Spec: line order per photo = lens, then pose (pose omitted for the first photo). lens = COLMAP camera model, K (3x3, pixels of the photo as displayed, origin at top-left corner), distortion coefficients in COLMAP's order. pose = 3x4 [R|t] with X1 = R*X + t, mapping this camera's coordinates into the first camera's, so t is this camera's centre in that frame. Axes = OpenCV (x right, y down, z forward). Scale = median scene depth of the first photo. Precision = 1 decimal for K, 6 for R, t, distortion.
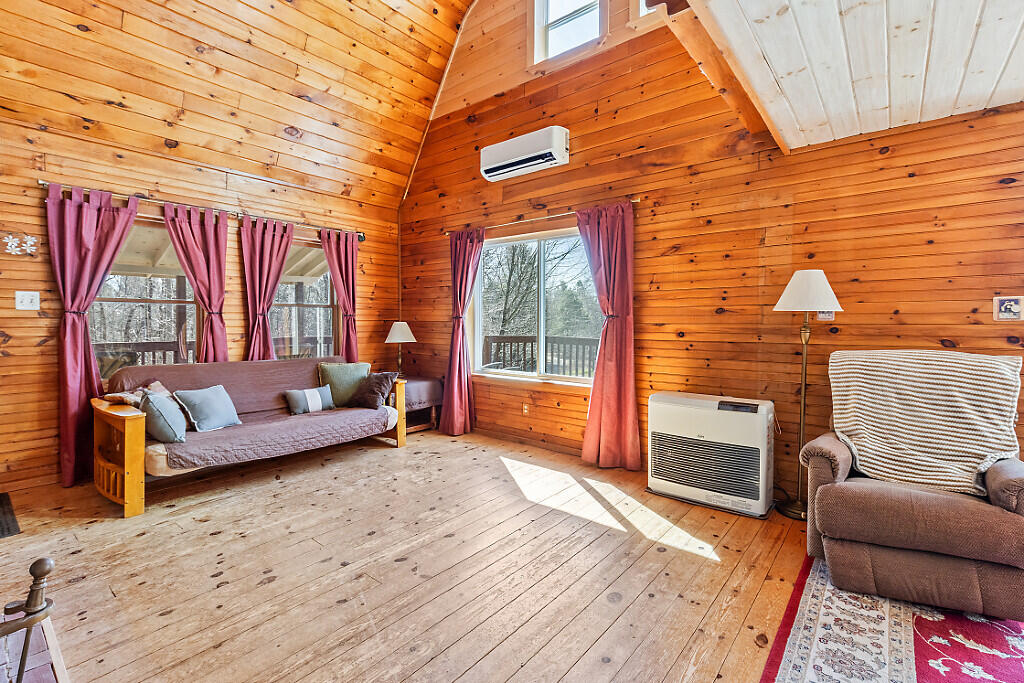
lens RADIAL K [[464.7, 0, 501.2], [0, 464.7, 334.0], [0, 0, 1]] dist [-0.002008, -0.000680]
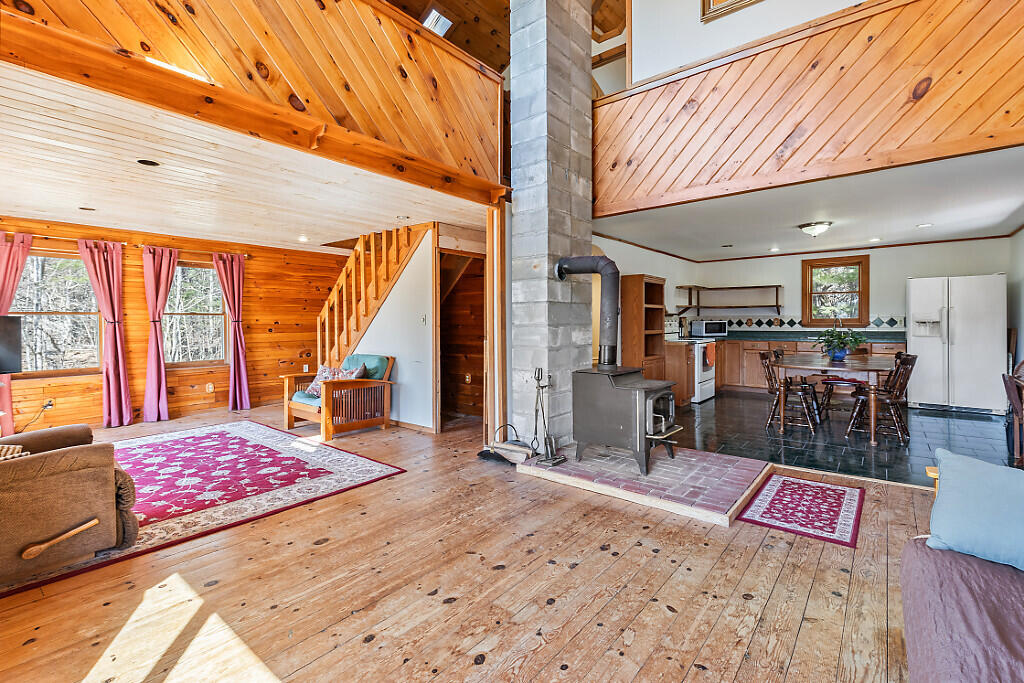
lens RADIAL K [[463.3, 0, 507.5], [0, 463.3, 324.6], [0, 0, 1]] dist [-0.002900, -0.000455]
pose [[-0.999933, 0.001488, -0.011480, -0.144157], [0.001132, 0.999519, 0.030984, -0.039846], [0.011521, 0.030969, -0.999454, 1.269661]]
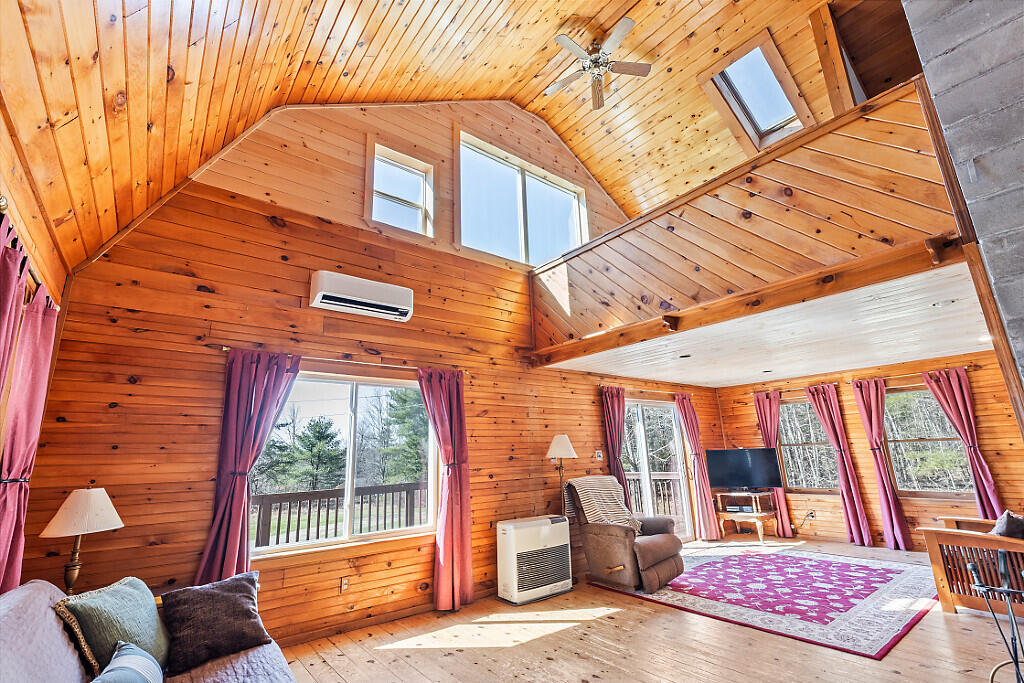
lens RADIAL K [[457.4, 0, 506.5], [0, 457.4, 340.0], [0, 0, 1]] dist [0.007496, 0.000103]
pose [[0.210077, 0.233826, 0.949312, -0.945426], [0.057384, 0.966357, -0.250723, -0.045417], [-0.975999, 0.107147, 0.189592, 0.642134]]
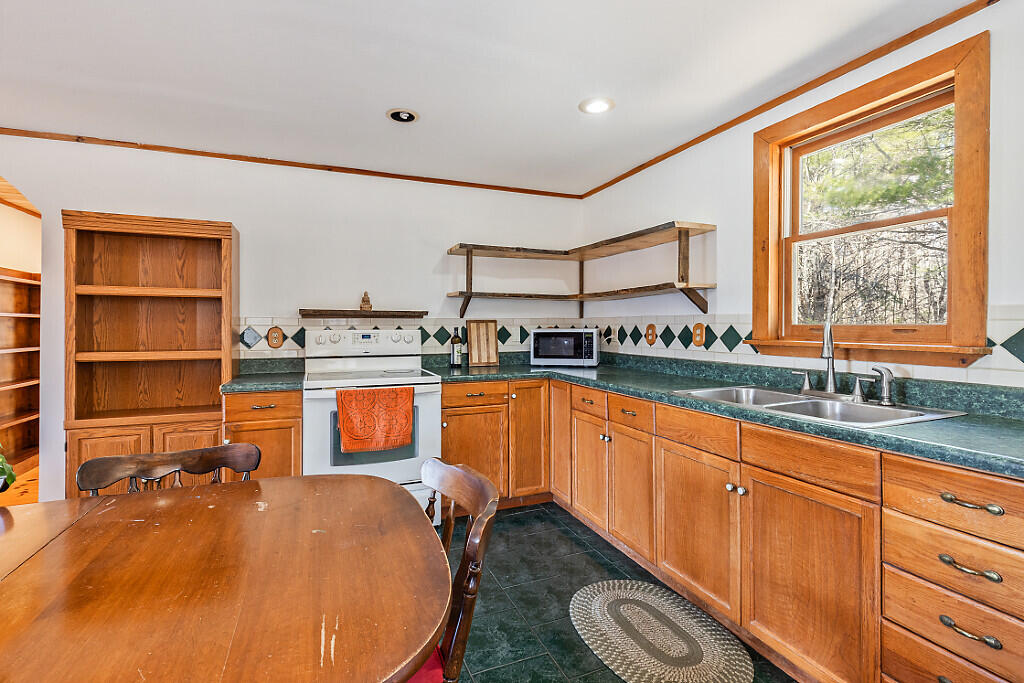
lens RADIAL K [[470.2, 0, 500.0], [0, 470.2, 325.2], [0, 0, 1]] dist [0.004426, 0.000294]
pose [[-0.882106, -0.004551, 0.471028, -1.534610], [0.007154, 0.999709, 0.023056, -0.016835], [-0.470996, 0.023708, -0.881817, -0.103447]]
